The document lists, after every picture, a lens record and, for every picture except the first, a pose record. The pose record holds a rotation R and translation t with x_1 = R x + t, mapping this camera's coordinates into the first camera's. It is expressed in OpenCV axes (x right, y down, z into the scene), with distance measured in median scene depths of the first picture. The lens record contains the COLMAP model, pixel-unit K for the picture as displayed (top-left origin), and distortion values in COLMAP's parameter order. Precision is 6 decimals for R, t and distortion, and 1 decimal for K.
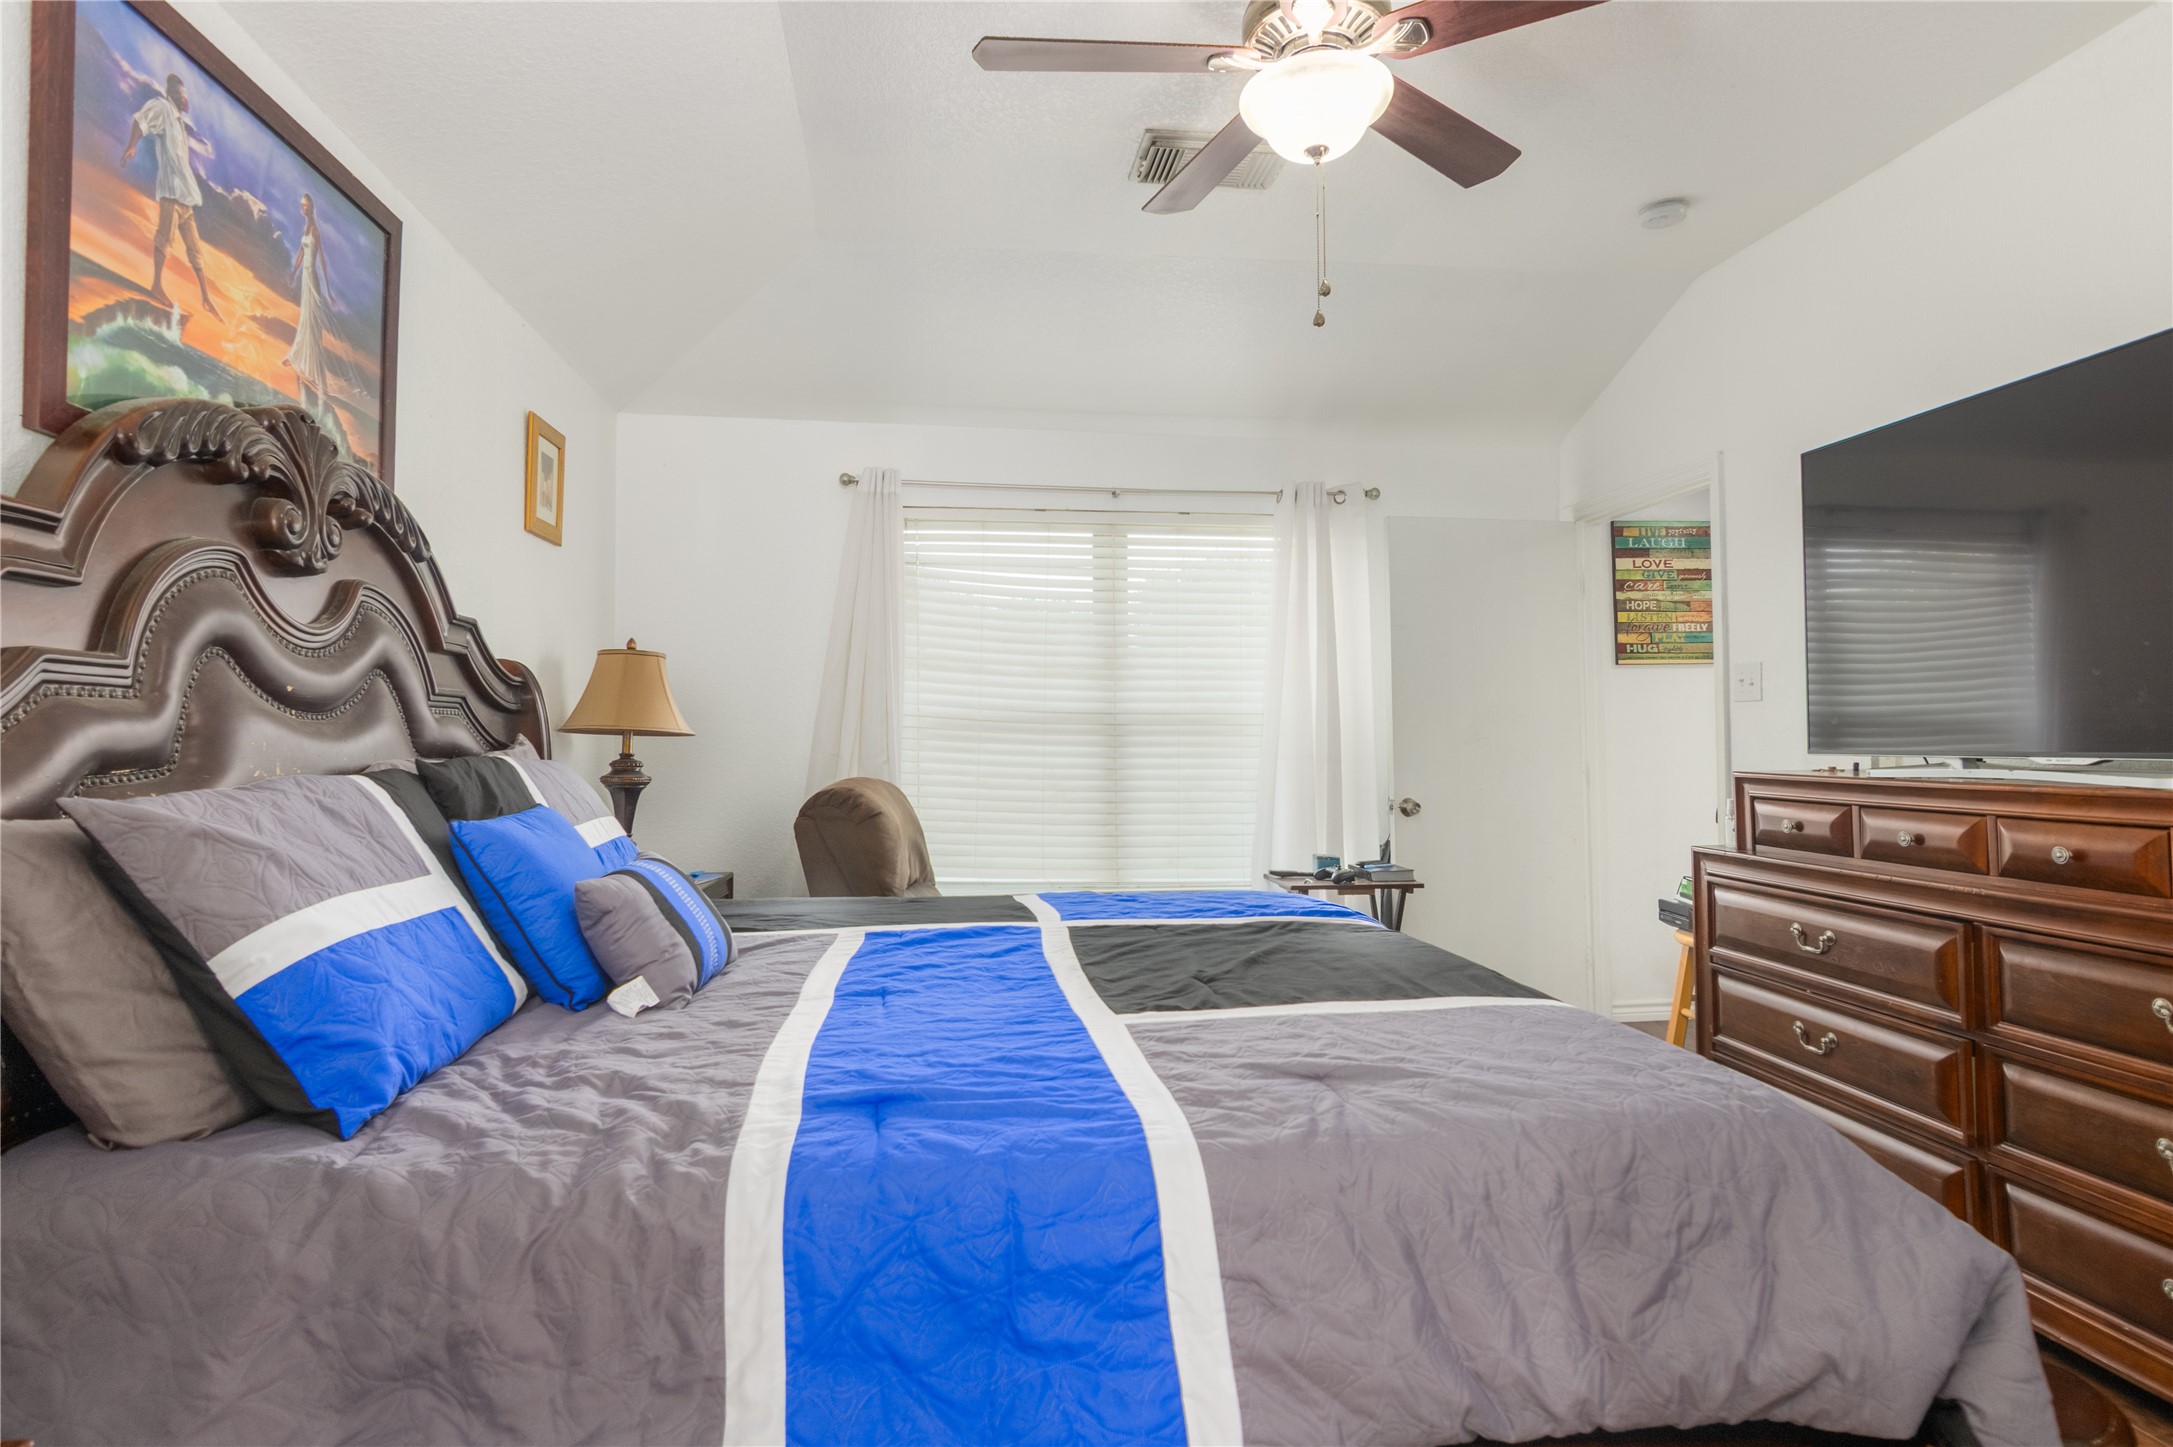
lens RADIAL K [[1161.5, 0, 1079.6], [0, 1161.5, 710.6], [0, 0, 1]] dist [-0.000060, 0.005664]
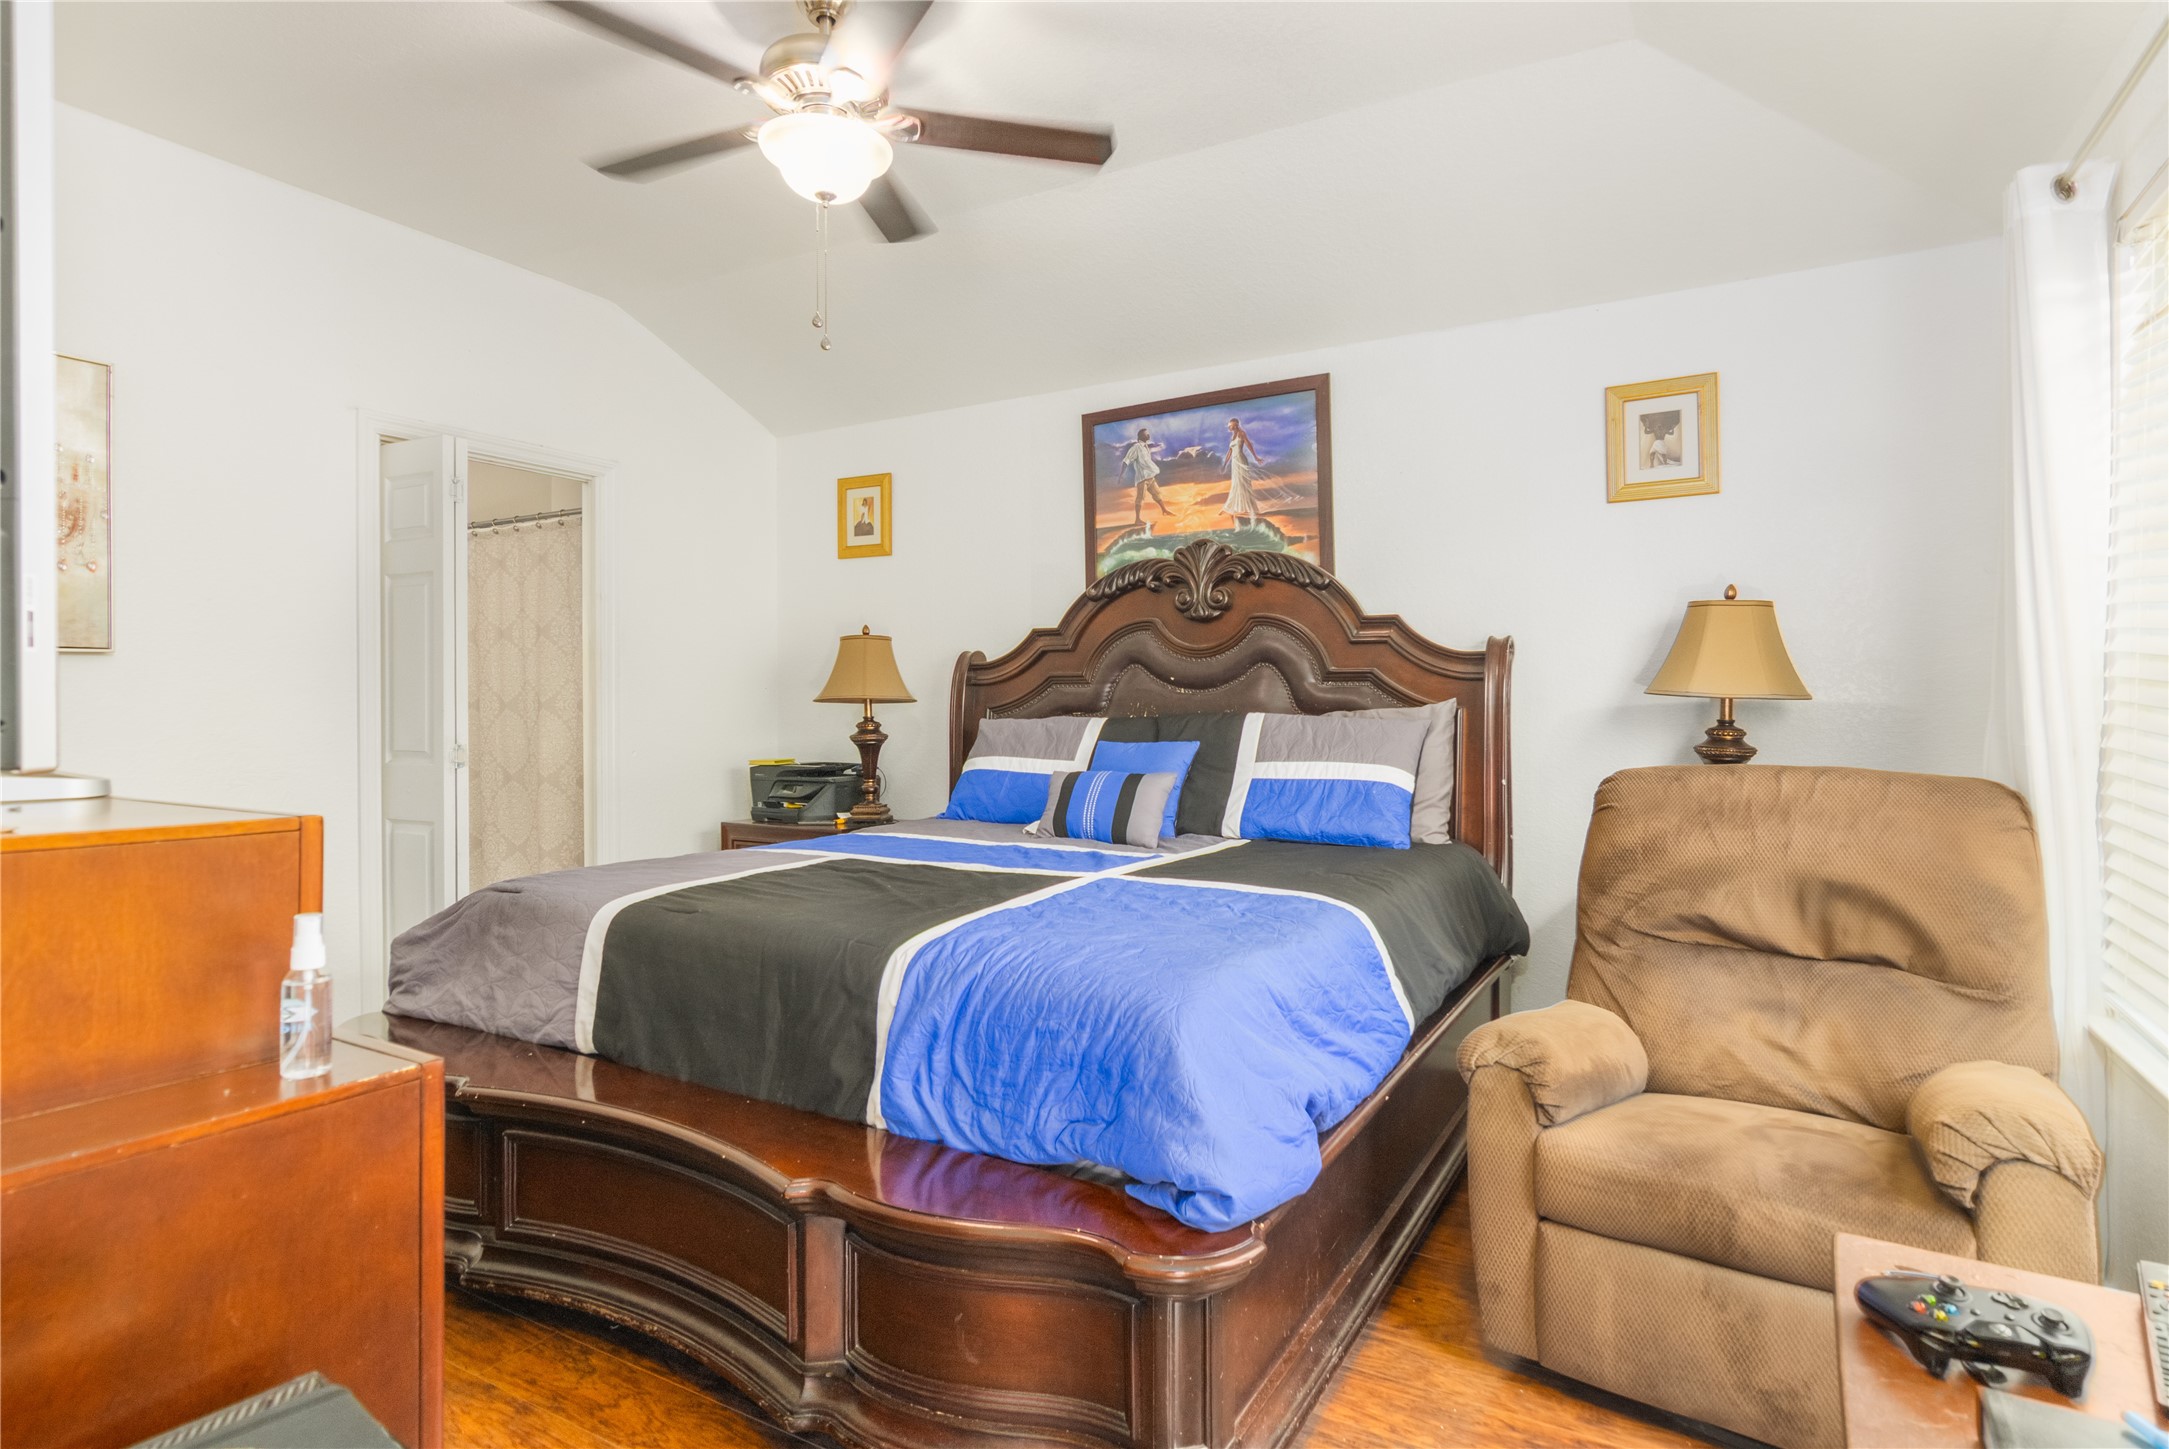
lens RADIAL K [[1159.3, 0, 1081.6], [0, 1159.3, 718.2], [0, 0, 1]] dist [-0.000060, 0.005664]
pose [[-0.615005, 0.002372, -0.788520, 1.069025], [0.015868, 0.999830, -0.009368, 0.066949], [0.788364, -0.018274, -0.614938, 2.115370]]
